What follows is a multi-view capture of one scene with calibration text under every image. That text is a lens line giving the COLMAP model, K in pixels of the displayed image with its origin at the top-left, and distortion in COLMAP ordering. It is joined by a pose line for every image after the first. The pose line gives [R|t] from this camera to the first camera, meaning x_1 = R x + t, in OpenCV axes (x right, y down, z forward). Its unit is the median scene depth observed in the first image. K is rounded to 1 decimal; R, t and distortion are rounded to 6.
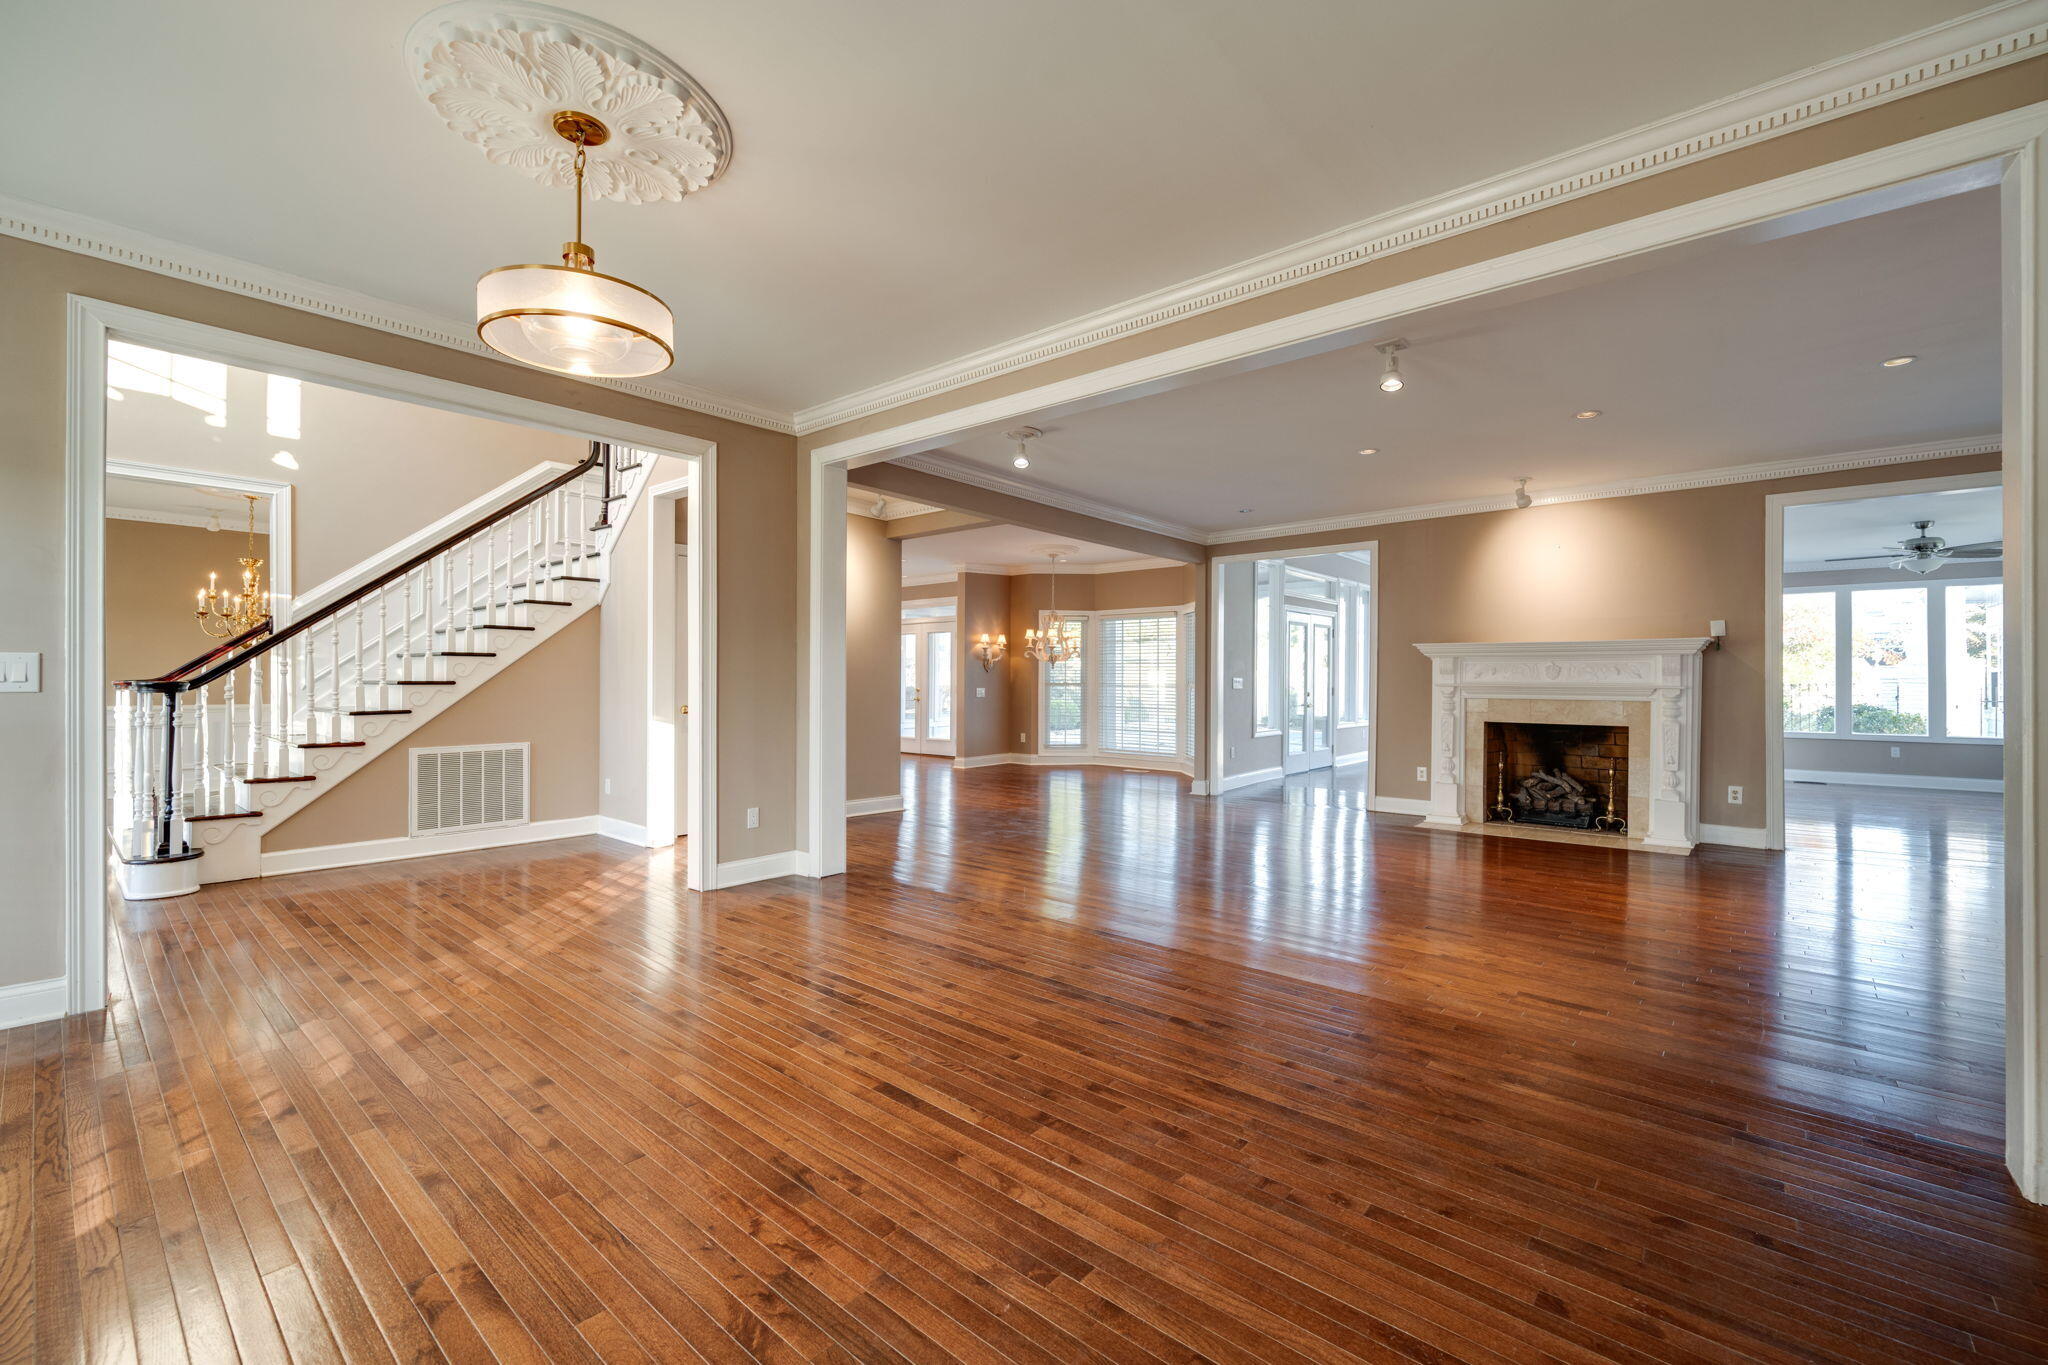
lens RADIAL K [[851.5, 0, 1024.0], [0, 851.5, 682.5], [0, 0, 1]] dist [-0.001556, -0.000053]
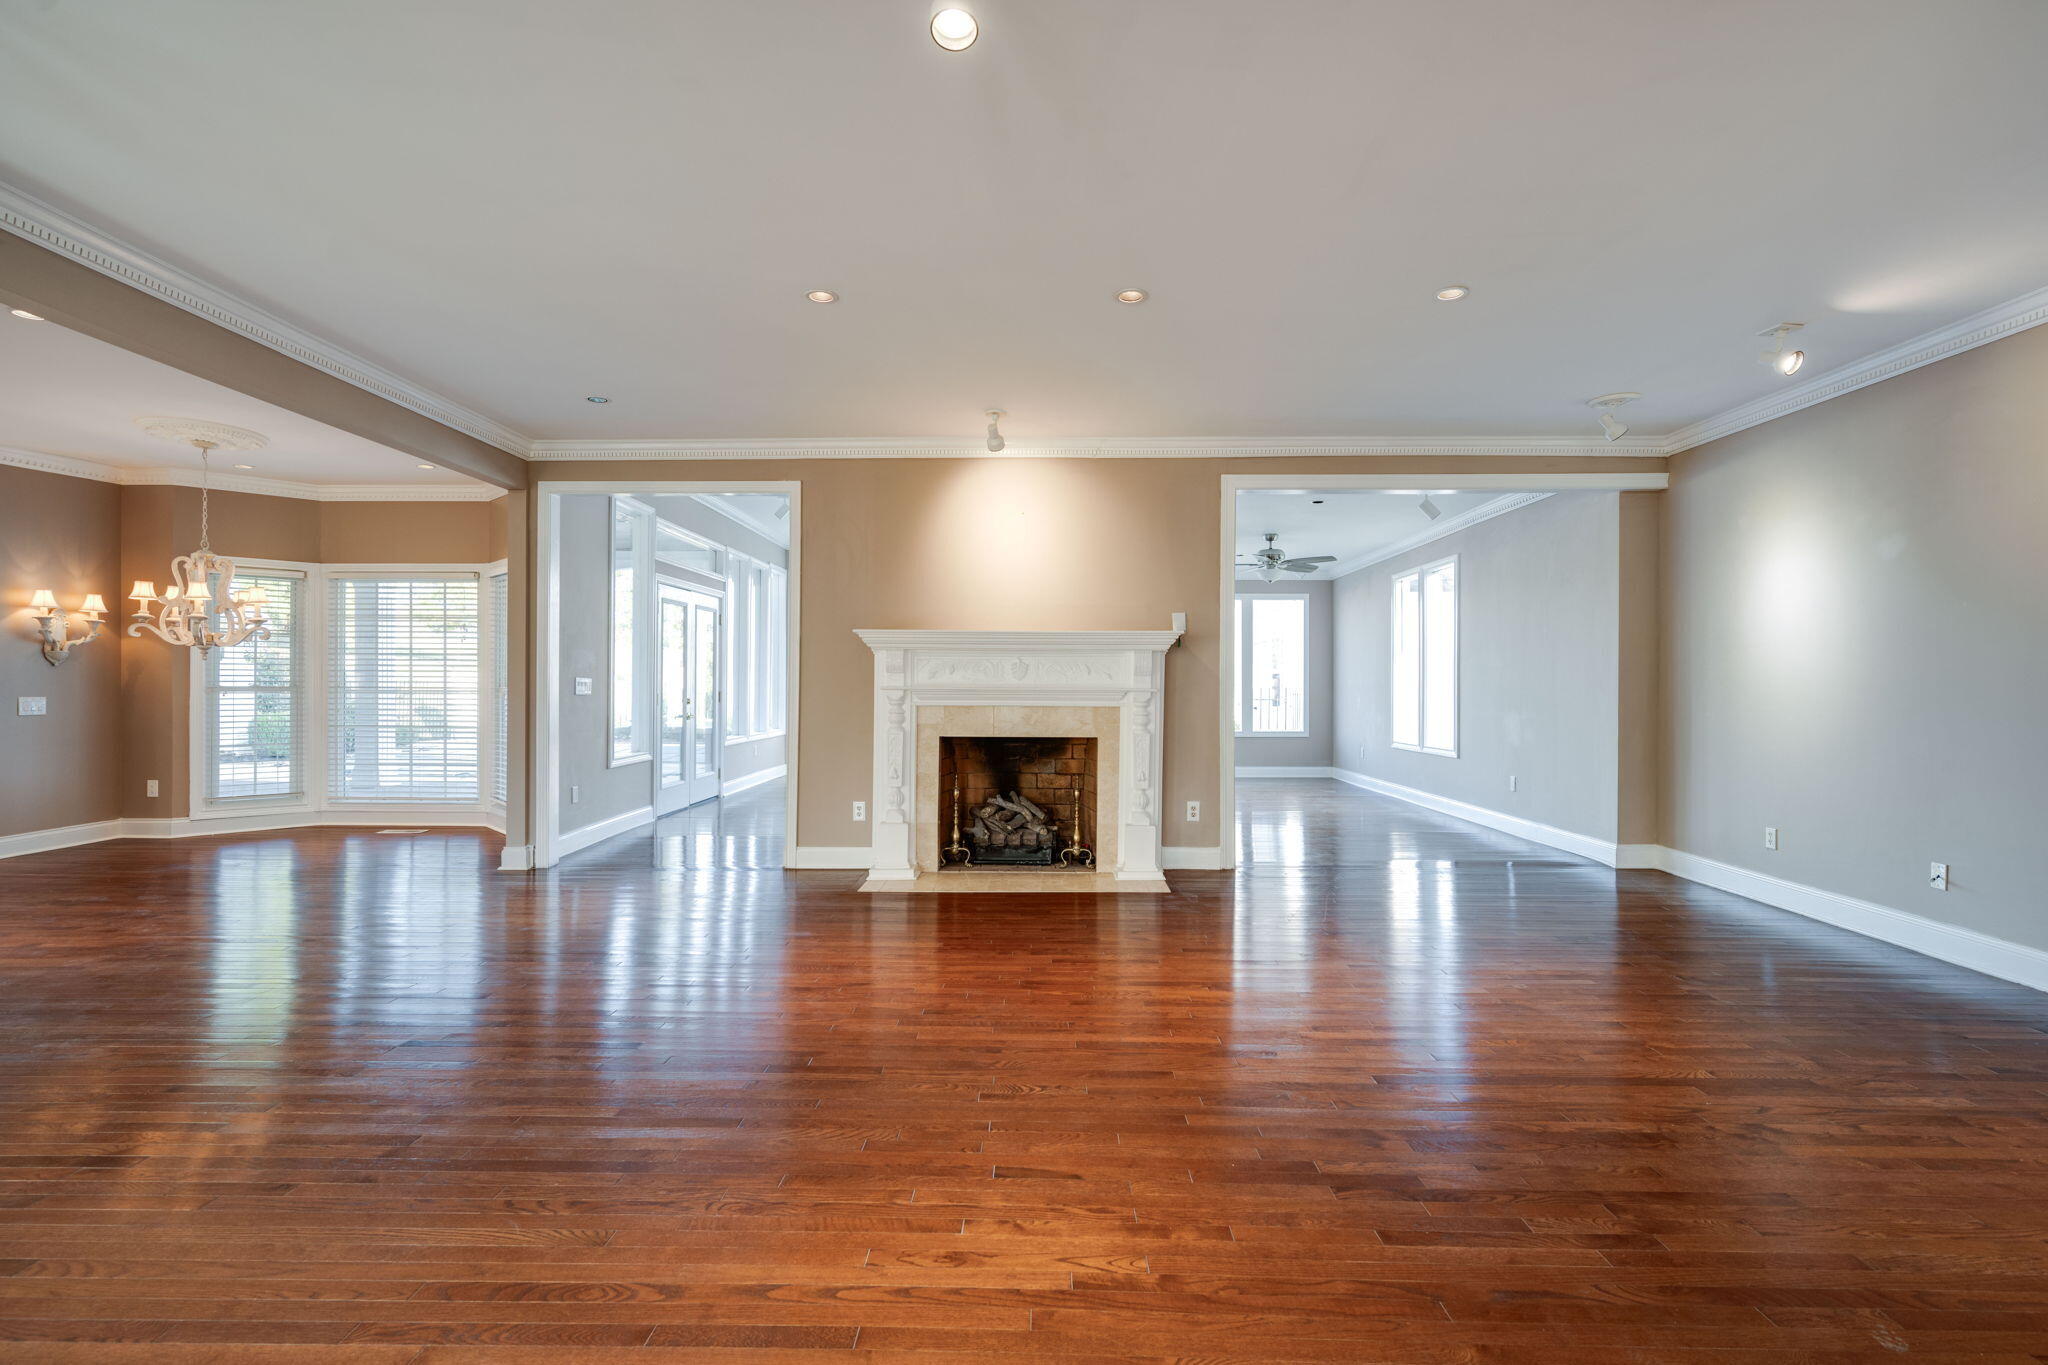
lens RADIAL K [[917.3, 0, 1027.8], [0, 917.3, 686.6], [0, 0, 1]] dist [0.002188, 0.000152]
pose [[0.766221, -0.002506, 0.642573, 0.077333], [0.002007, 0.999997, 0.001506, 0.001021], [-0.642574, 0.000135, 0.766223, 0.311580]]
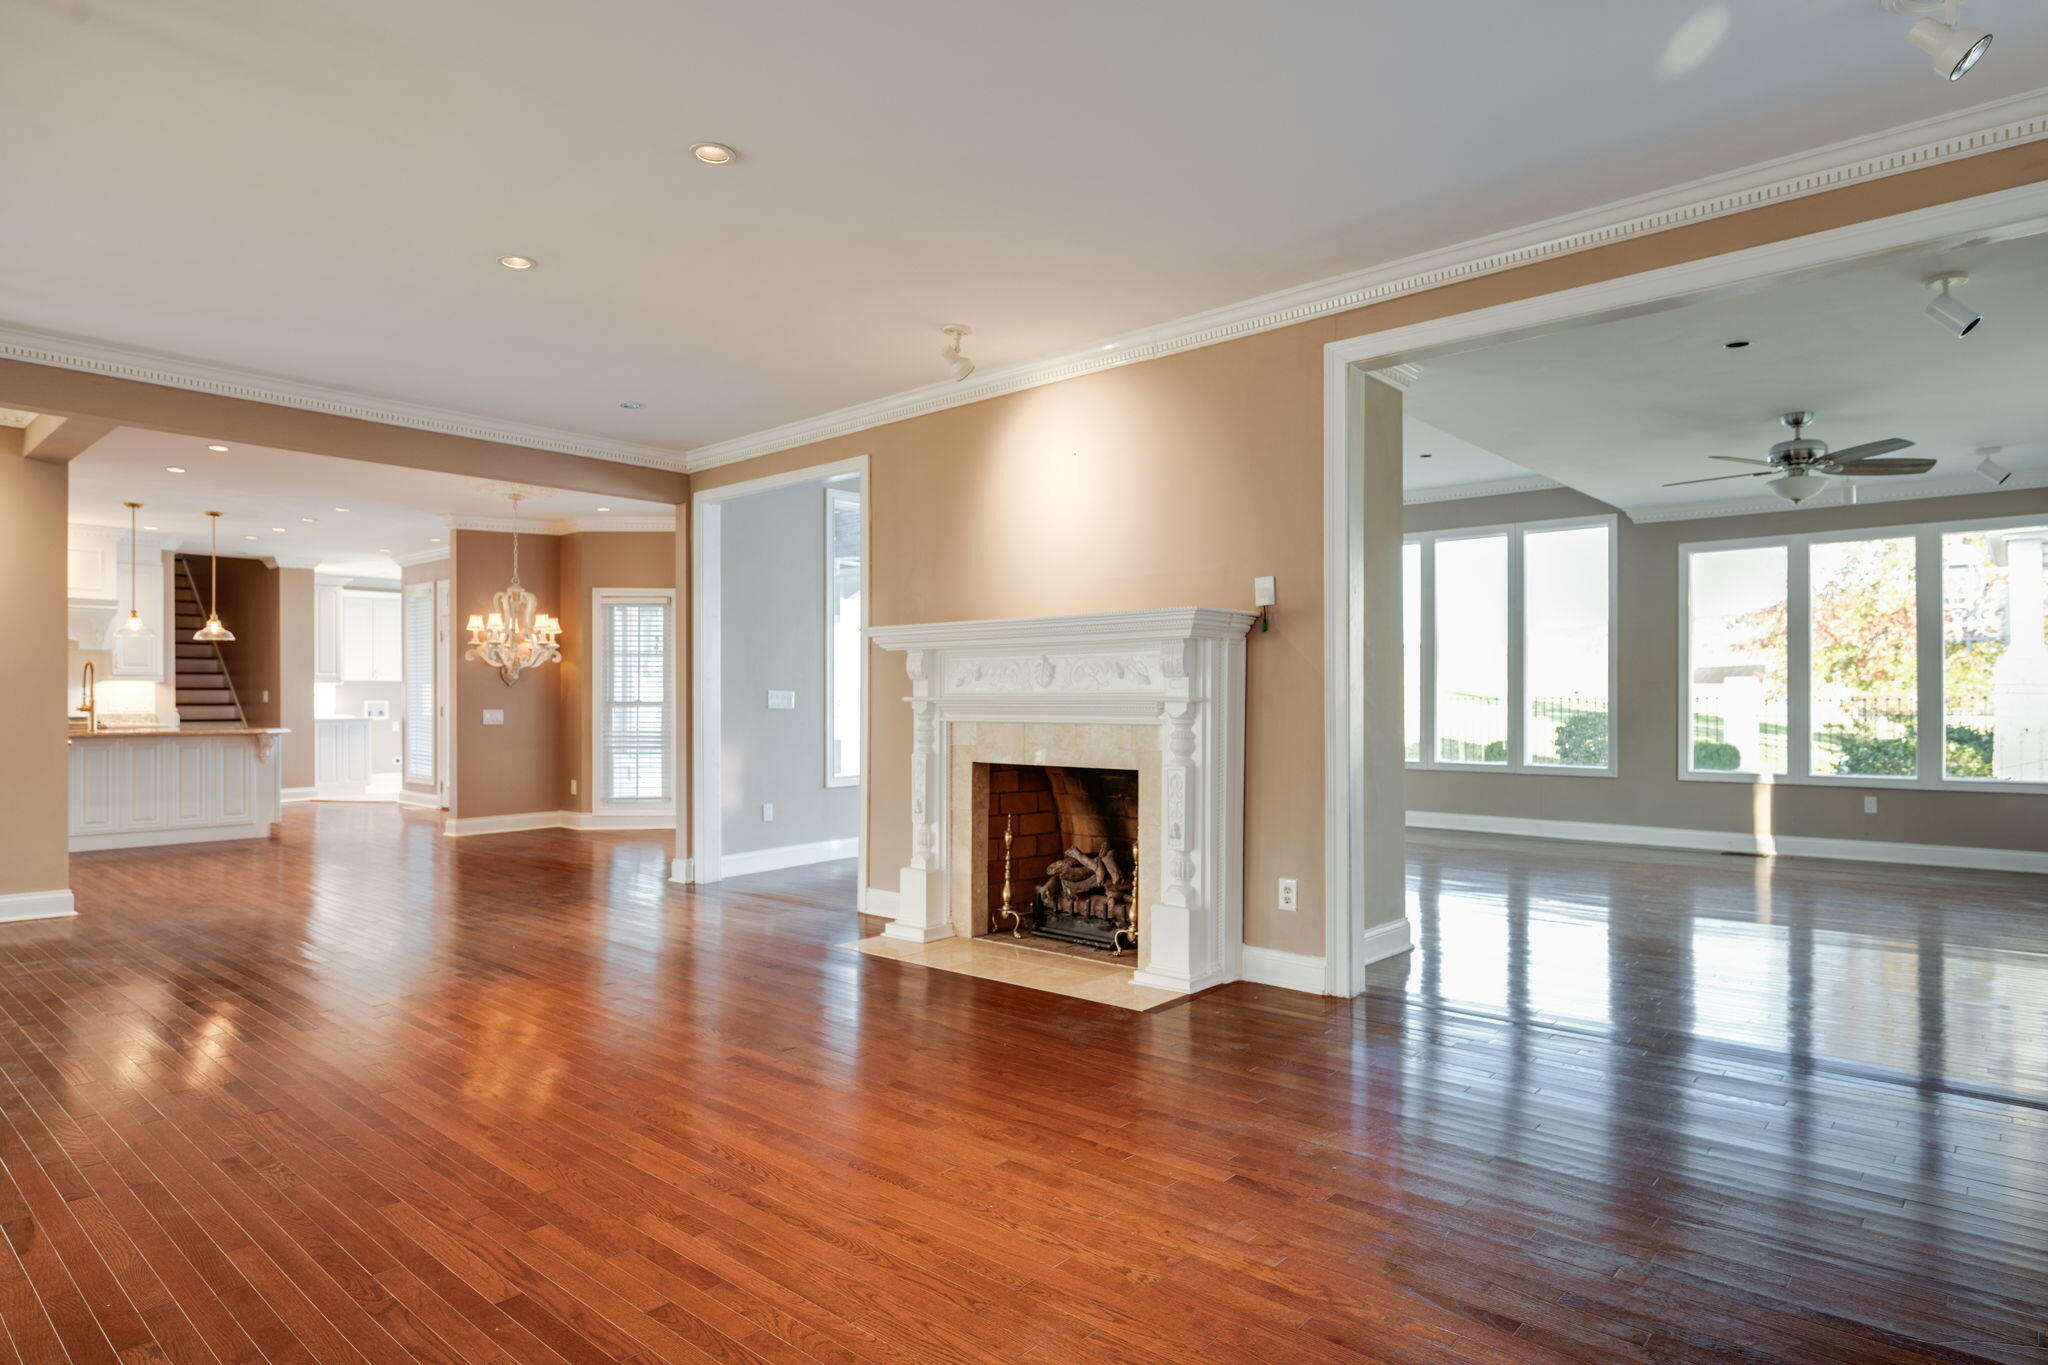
lens RADIAL K [[1158.5, 0, 1035.0], [0, 1158.5, 696.7], [0, 0, 1]] dist [-0.002544, -0.000637]
pose [[0.999917, -0.006919, -0.010829, 0.555825], [0.006854, 0.999959, -0.005973, 0.006572], [0.010870, 0.005898, 0.999924, 0.204963]]
